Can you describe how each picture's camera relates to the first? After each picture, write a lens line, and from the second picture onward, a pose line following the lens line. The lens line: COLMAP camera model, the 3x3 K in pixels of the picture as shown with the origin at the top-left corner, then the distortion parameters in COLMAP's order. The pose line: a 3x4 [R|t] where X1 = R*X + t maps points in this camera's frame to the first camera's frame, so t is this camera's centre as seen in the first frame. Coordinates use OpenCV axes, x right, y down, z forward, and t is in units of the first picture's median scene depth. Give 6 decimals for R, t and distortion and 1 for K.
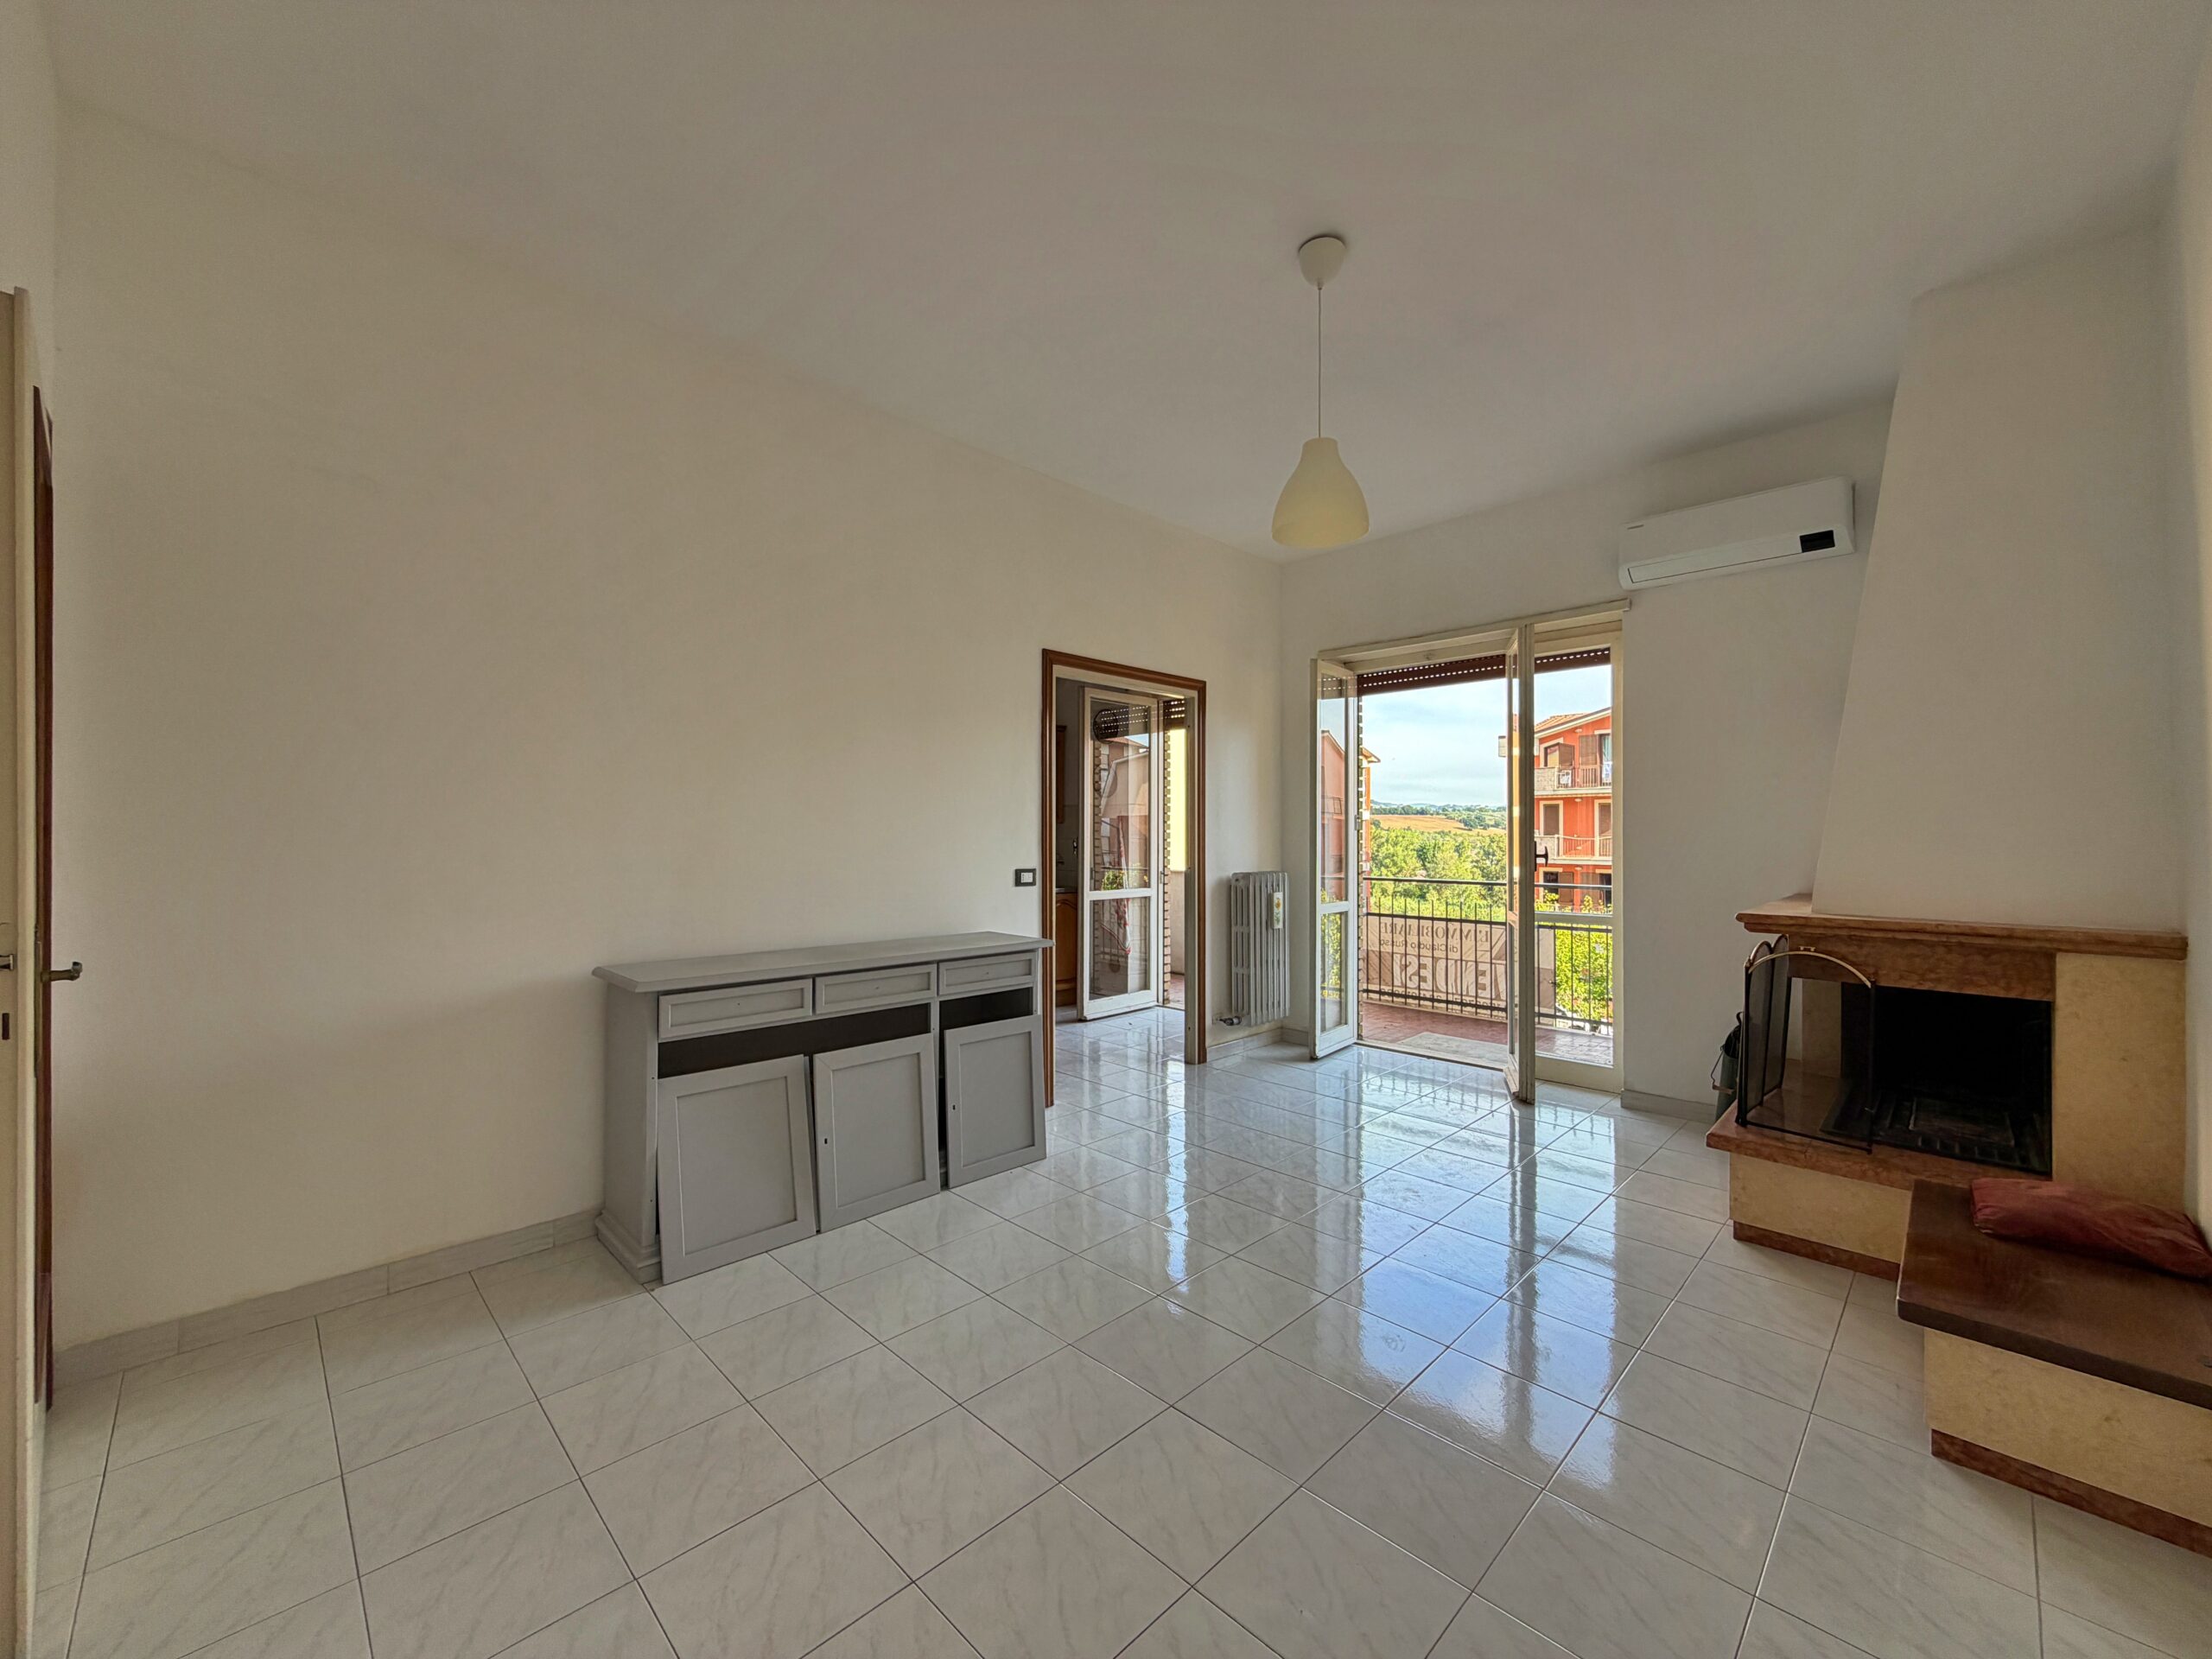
lens RADIAL K [[876.6, 0, 1136.9], [0, 876.6, 834.7], [0, 0, 1]] dist [-0.001711, -0.000182]
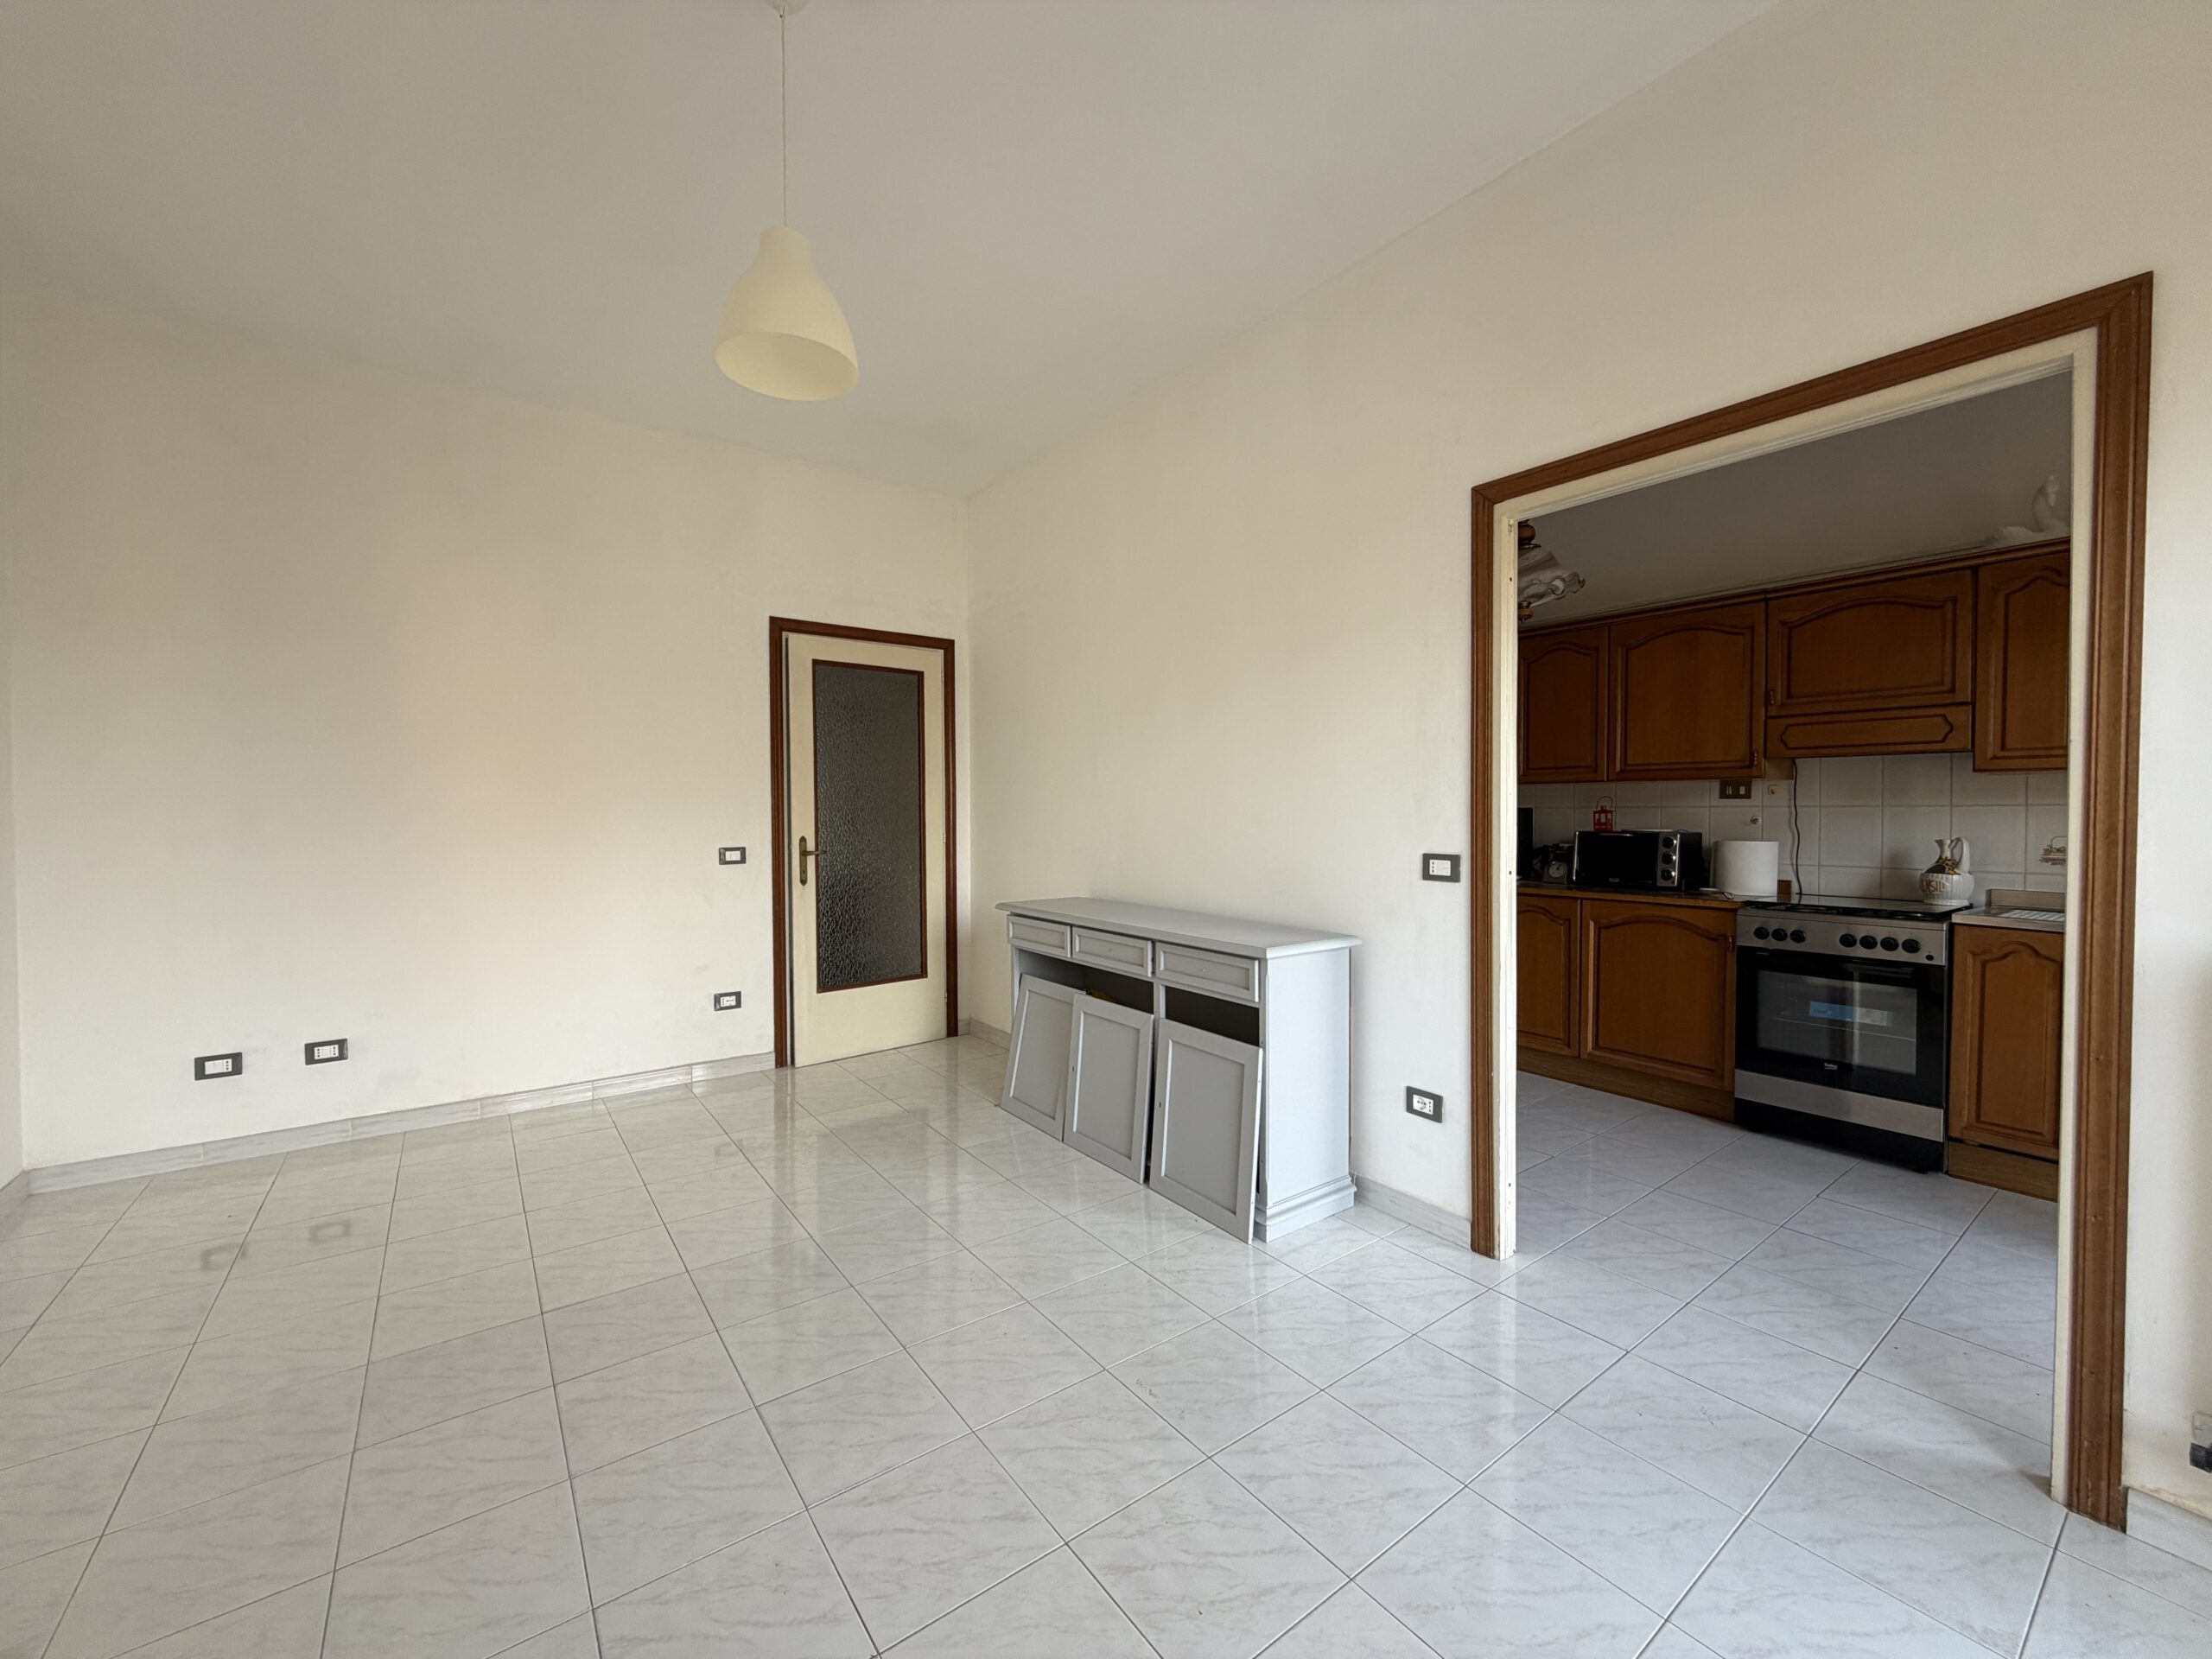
lens RADIAL K [[876.6, 0, 1105.7], [0, 876.6, 824.3], [0, 0, 1]] dist [-0.001711, -0.000182]
pose [[-0.172687, 0.012357, -0.984899, 0.469203], [0.004574, 0.999921, 0.011743, 0.007451], [0.984966, -0.002477, -0.172730, 0.751247]]
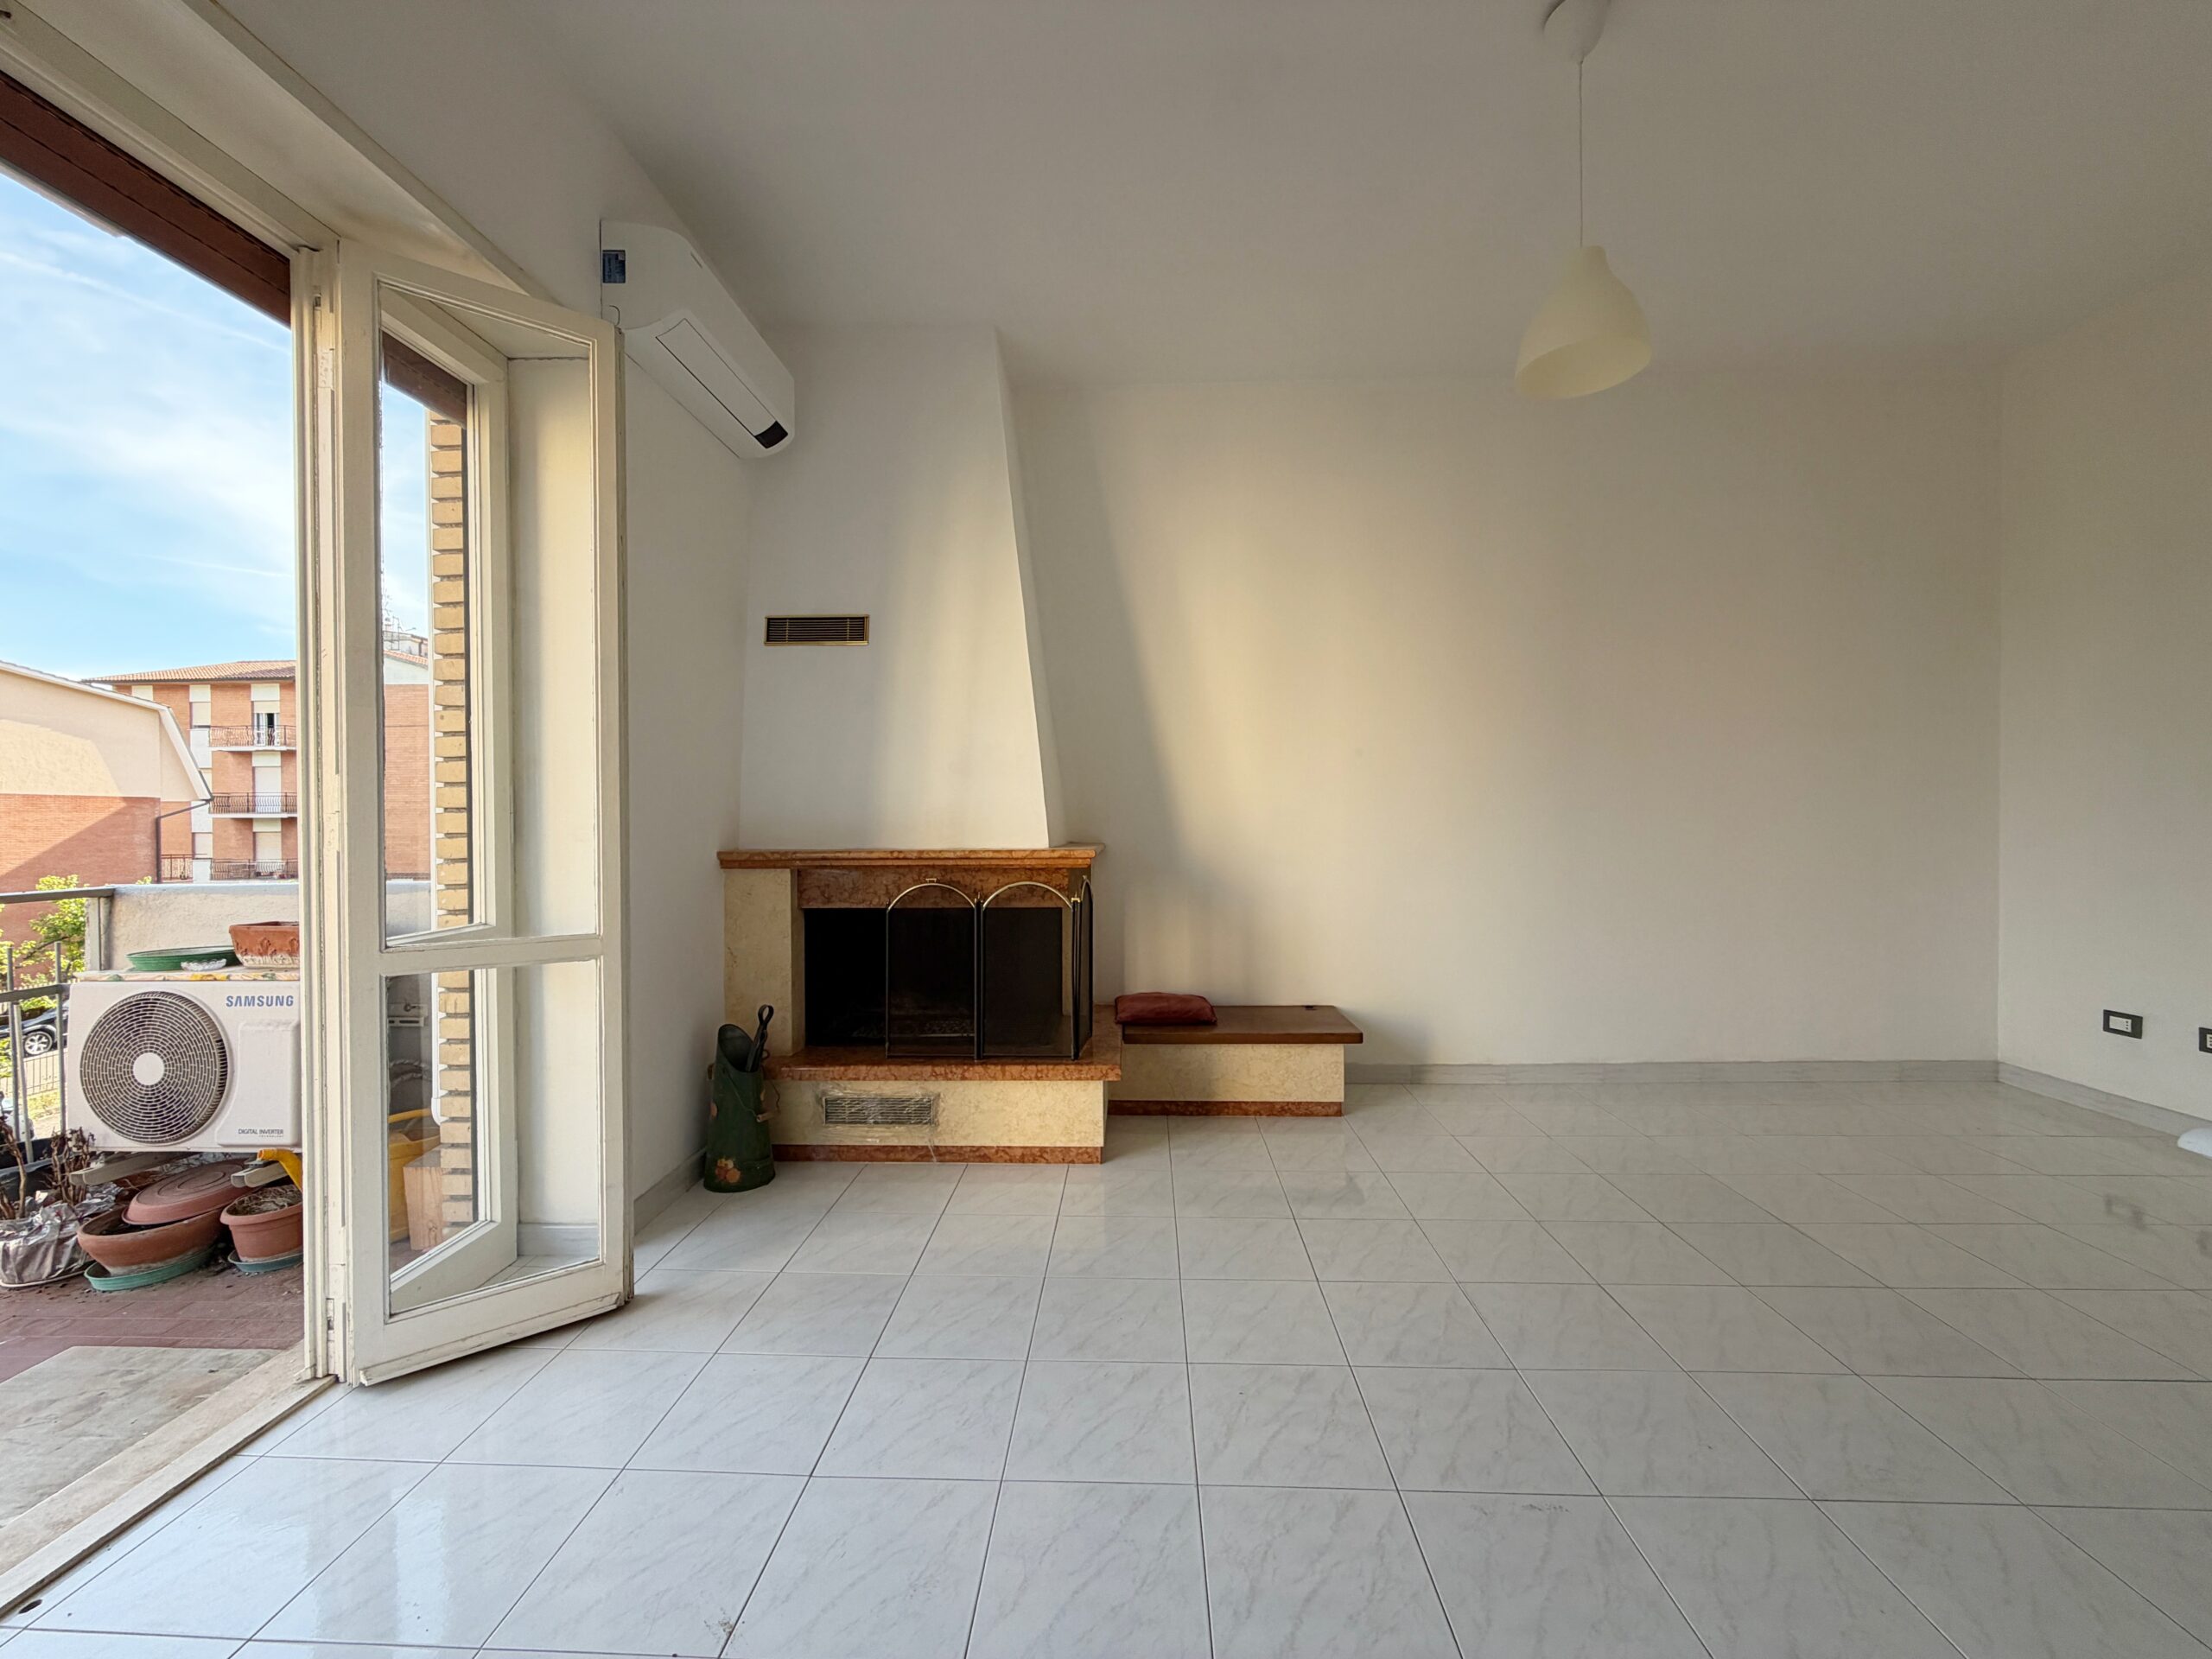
lens RADIAL K [[876.6, 0, 1097.4], [0, 876.6, 827.9], [0, 0, 1]] dist [-0.001711, -0.000182]
pose [[-0.653773, -0.002958, 0.756685, -0.066875], [0.006440, 0.999934, 0.009474, 0.032702], [-0.756663, 0.011067, -0.653712, 1.019277]]
